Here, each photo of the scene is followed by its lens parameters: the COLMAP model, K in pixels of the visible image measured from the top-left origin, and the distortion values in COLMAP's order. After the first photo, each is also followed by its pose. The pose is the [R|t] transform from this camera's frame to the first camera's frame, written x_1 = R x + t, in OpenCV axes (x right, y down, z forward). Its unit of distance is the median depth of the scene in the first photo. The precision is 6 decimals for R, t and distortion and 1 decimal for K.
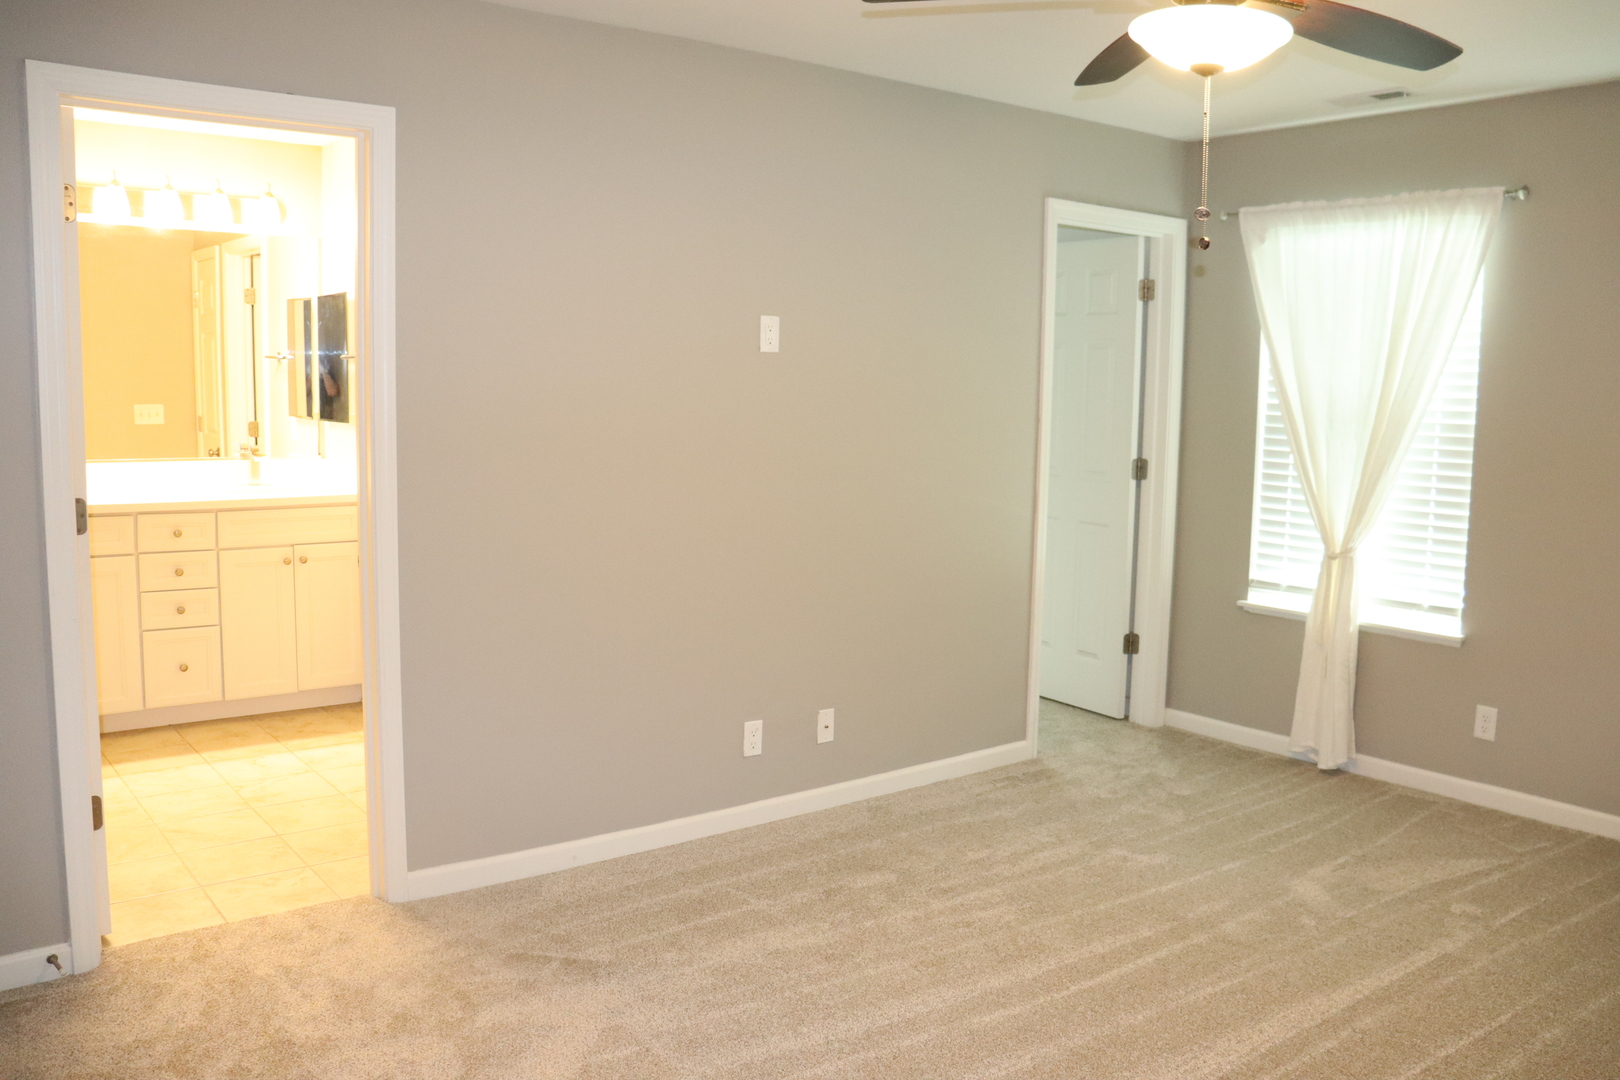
lens RADIAL K [[1414.2, 0, 810.0], [0, 1414.2, 540.0], [0, 0, 1]] dist [-0.009269, -0.006683]
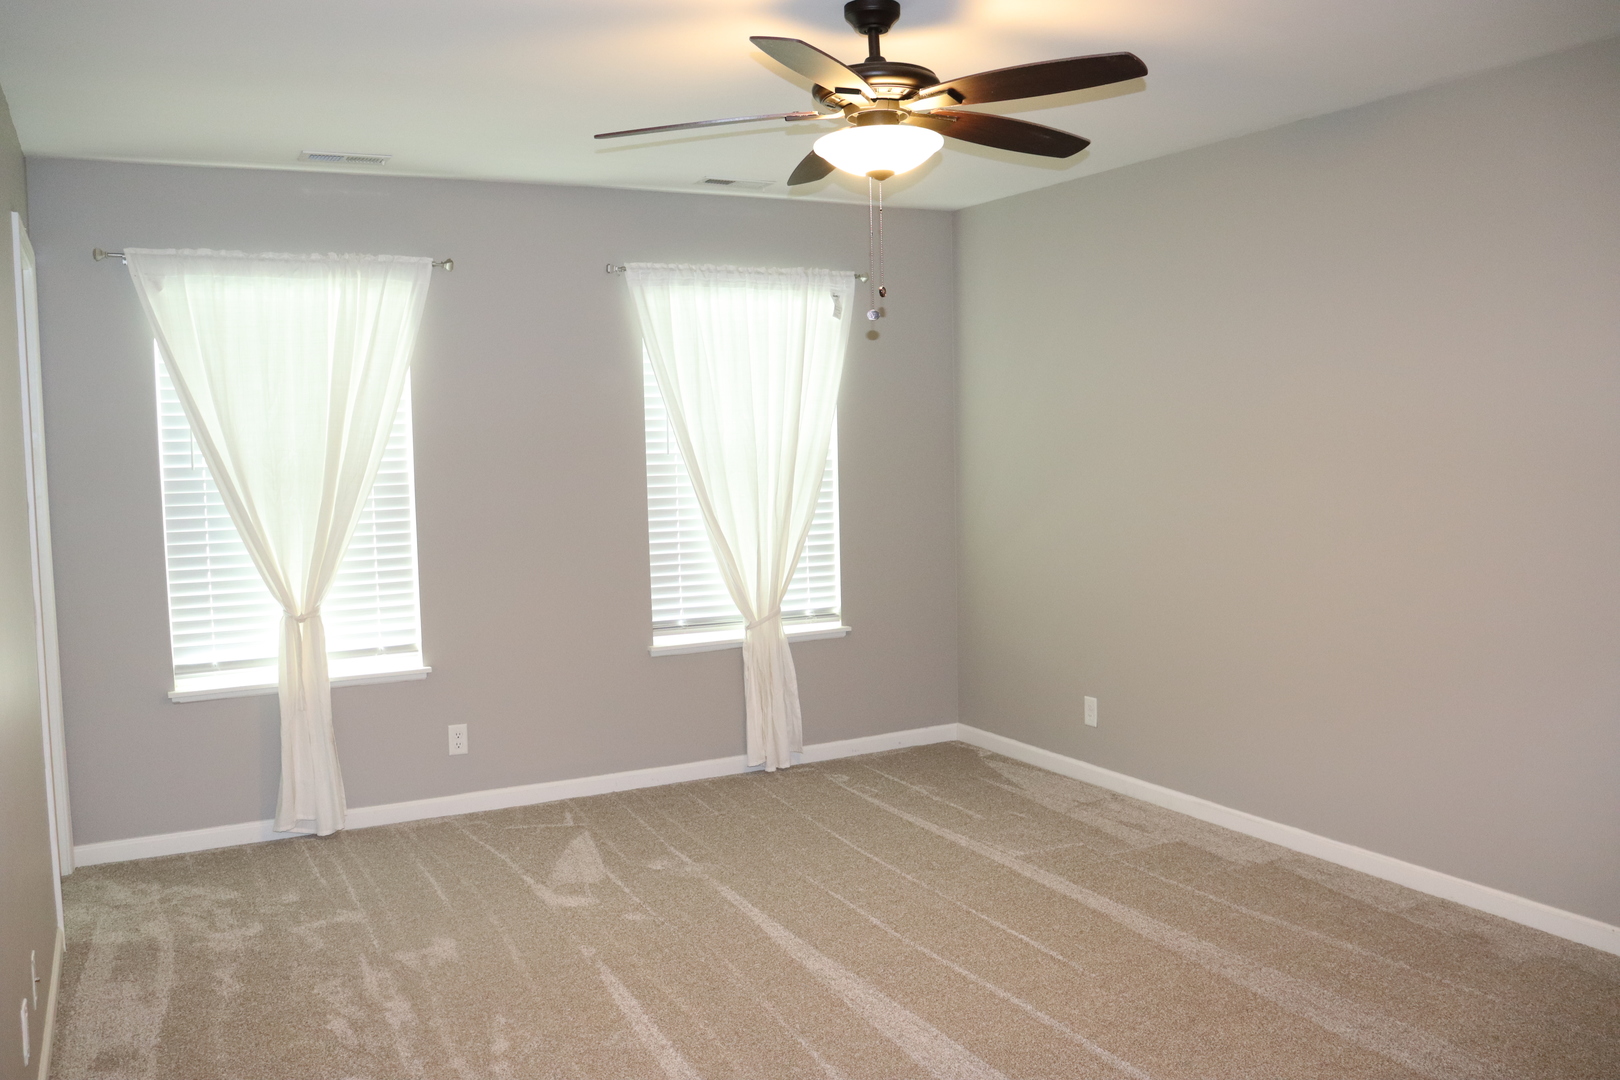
lens RADIAL K [[1379.3, 0, 810.0], [0, 1379.3, 540.0], [0, 0, 1]] dist [-0.009154, -0.004061]
pose [[0.214019, -0.096453, 0.972056, -0.493834], [0.149787, 0.986585, 0.064915, -0.053053], [-0.965277, 0.131708, 0.225596, 0.463470]]
